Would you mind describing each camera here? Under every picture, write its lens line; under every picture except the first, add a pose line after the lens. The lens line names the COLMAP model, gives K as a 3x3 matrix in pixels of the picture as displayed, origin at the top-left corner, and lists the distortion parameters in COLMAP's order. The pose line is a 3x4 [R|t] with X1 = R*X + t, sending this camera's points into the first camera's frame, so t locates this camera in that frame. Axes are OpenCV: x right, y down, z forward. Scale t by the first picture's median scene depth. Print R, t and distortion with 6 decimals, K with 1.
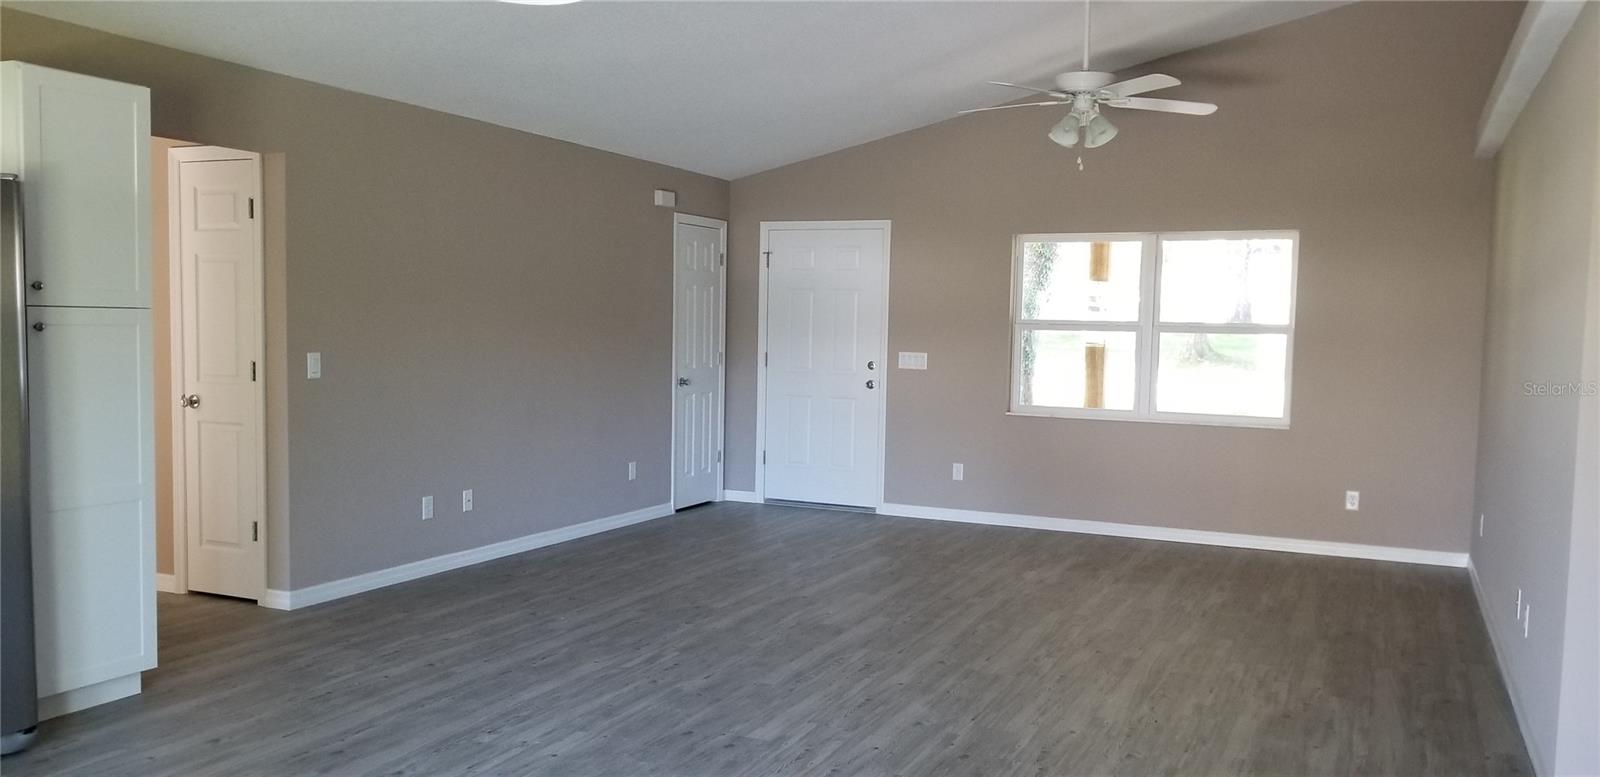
lens RADIAL K [[1225.5, 0, 800.0], [0, 1225.5, 388.5], [0, 0, 1]] dist [0.005825, 0.002160]
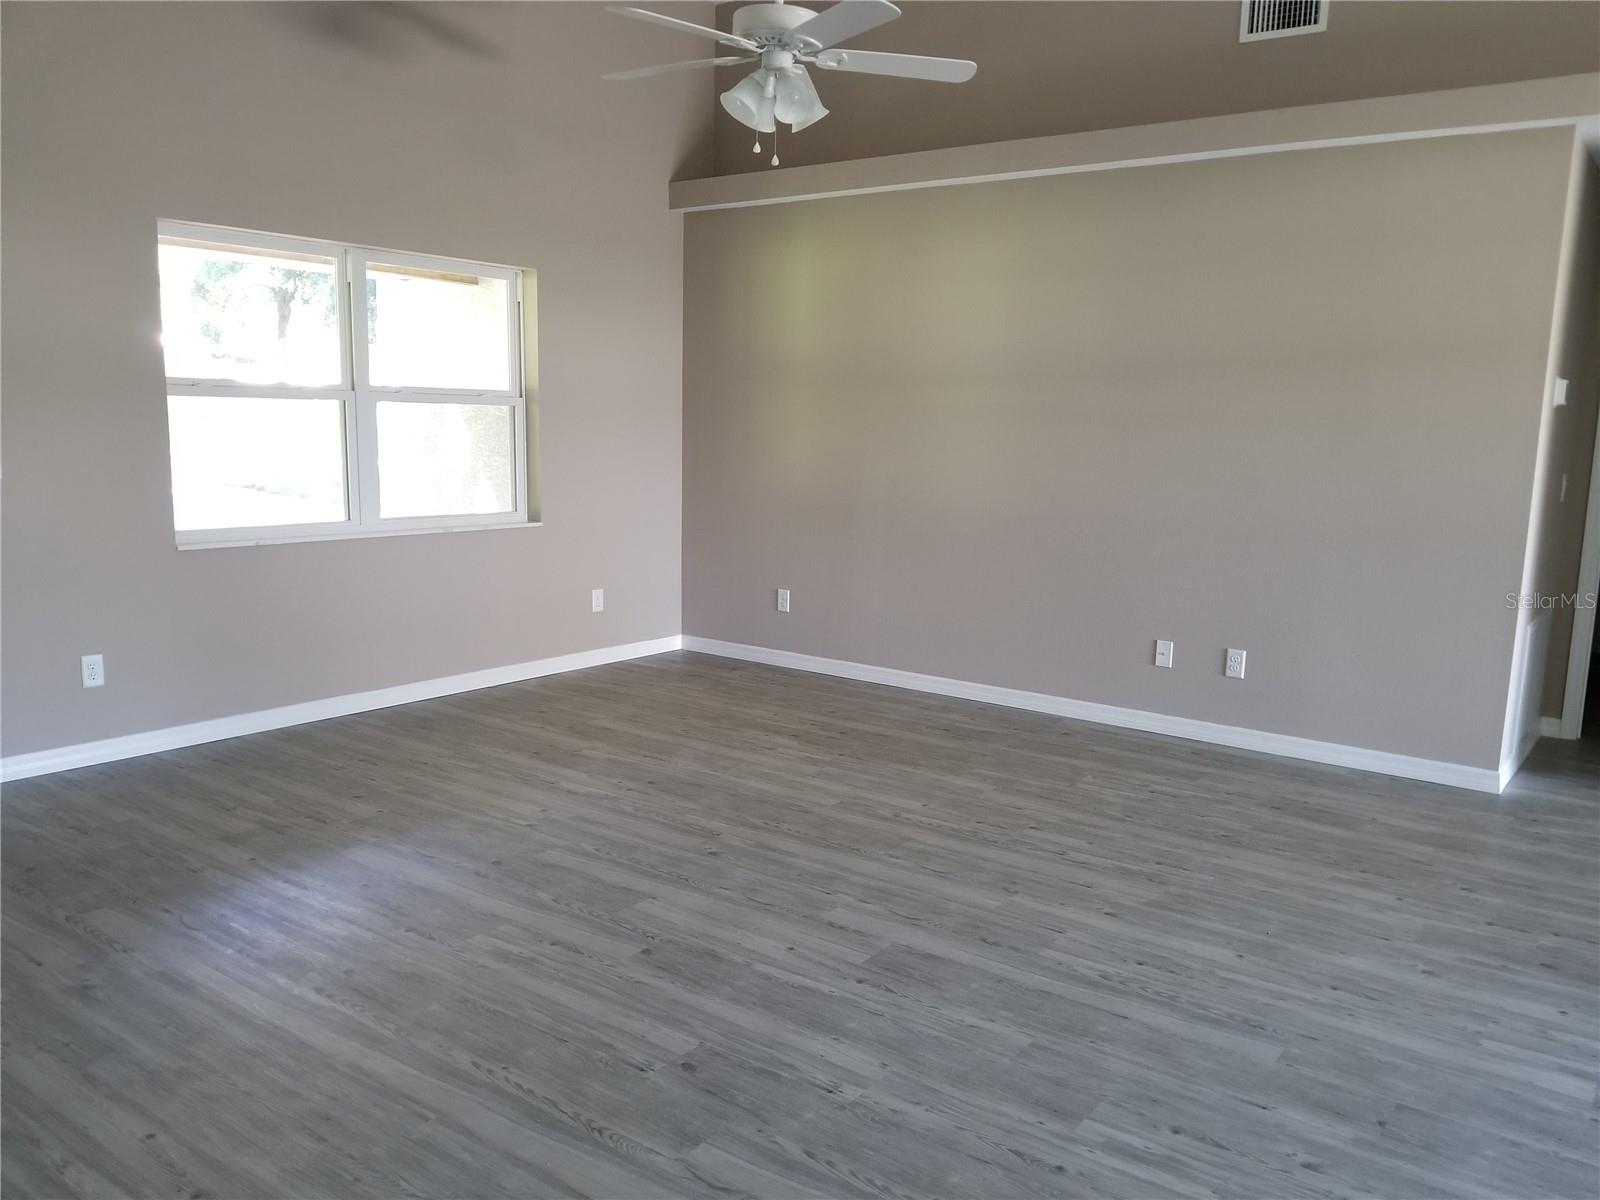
lens RADIAL K [[1241.5, 0, 800.0], [0, 1241.5, 600.0], [0, 0, 1]] dist [0.024328, -0.043101]
pose [[0.203284, -0.166294, 0.964895, -0.584648], [0.026096, 0.986042, 0.164440, -0.075878], [-0.978772, -0.008248, 0.204786, 1.046791]]
